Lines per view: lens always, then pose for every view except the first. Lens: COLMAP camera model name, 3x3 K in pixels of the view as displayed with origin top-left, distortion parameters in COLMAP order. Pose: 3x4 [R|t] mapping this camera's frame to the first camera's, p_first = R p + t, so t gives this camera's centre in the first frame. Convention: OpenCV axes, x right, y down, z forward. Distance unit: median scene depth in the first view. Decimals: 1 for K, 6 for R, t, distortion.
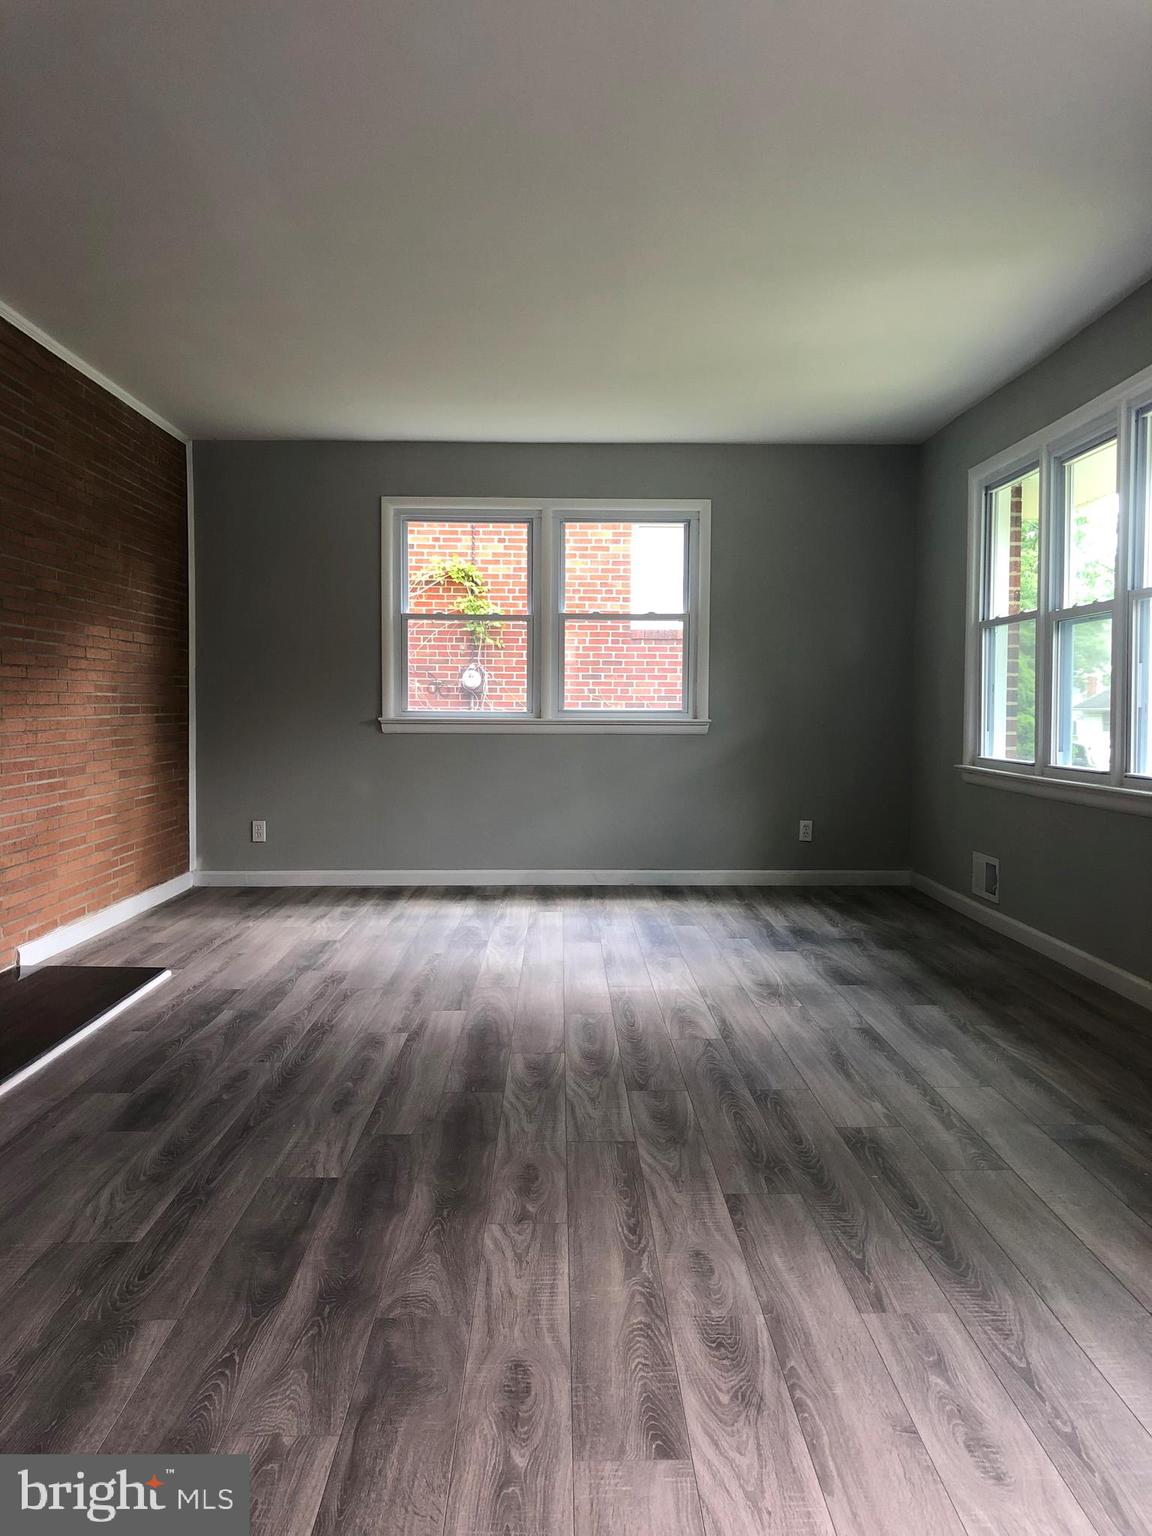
lens RADIAL K [[1257.8, 0, 576.0], [0, 1257.8, 768.0], [0, 0, 1]] dist [0.096601, -0.231460]
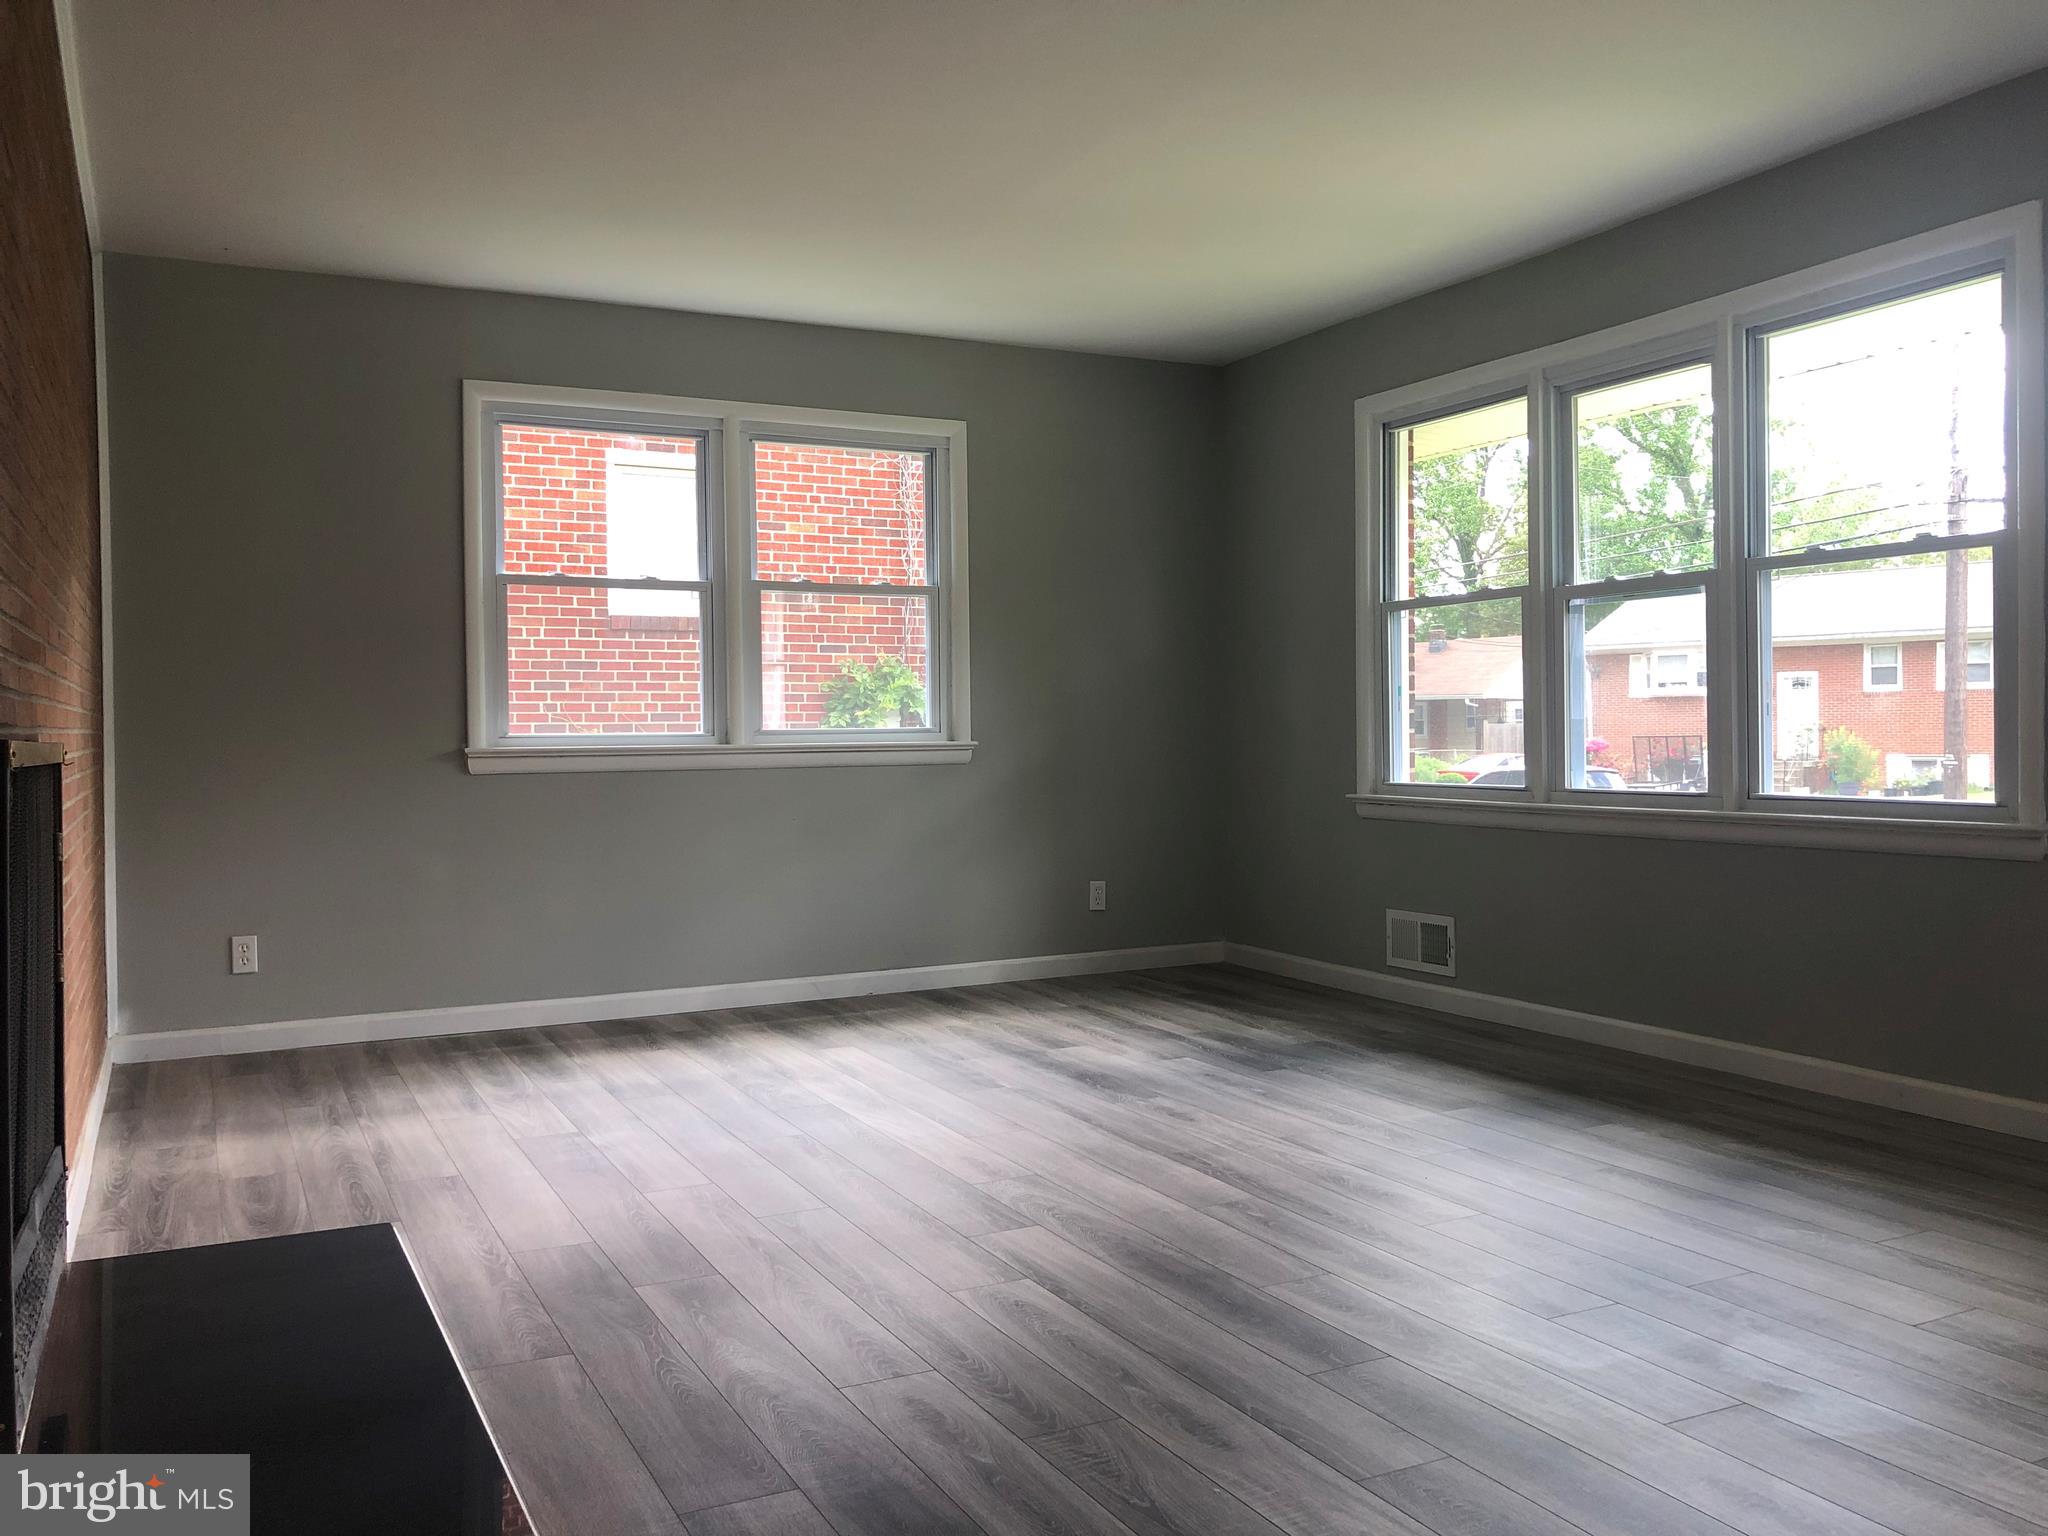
lens RADIAL K [[1677.1, 0, 1024.0], [0, 1677.1, 768.0], [0, 0, 1]] dist [0.096601, -0.231460]
pose [[0.899531, -0.025562, 0.436108, -0.265217], [0.037708, 0.999104, -0.019216, -0.005336], [-0.435226, 0.033730, 0.899689, 0.168259]]
